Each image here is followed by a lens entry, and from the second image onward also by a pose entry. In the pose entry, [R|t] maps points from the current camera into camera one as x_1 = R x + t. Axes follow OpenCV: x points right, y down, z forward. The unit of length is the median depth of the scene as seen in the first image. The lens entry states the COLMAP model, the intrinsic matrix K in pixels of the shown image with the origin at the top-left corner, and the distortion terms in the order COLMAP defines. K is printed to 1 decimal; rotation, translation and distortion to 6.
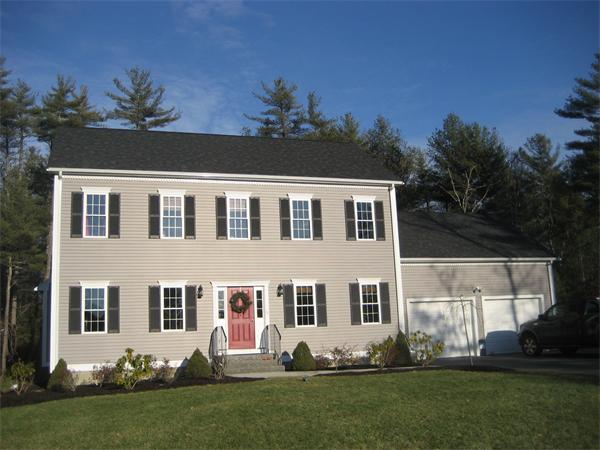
lens RADIAL K [[619.8, 0, 300.0], [0, 619.8, 225.0], [0, 0, 1]] dist [-0.146778, 0.192400]
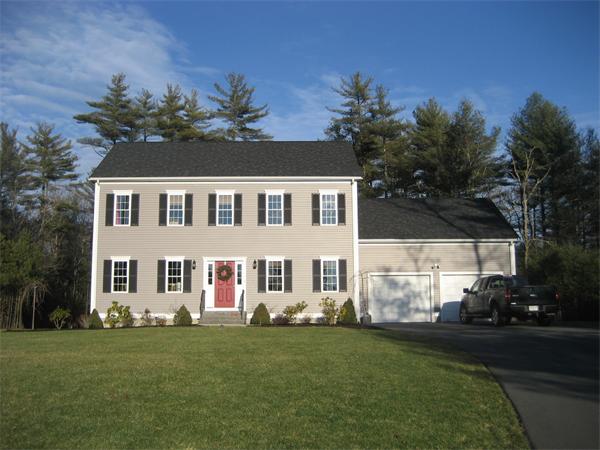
lens RADIAL K [[619.8, 0, 300.0], [0, 619.8, 225.0], [0, 0, 1]] dist [-0.146778, 0.192400]
pose [[0.957879, -0.004296, -0.287141, 0.420110], [0.017113, 0.998965, 0.042140, -0.030266], [0.286663, -0.045279, 0.956961, -0.219230]]
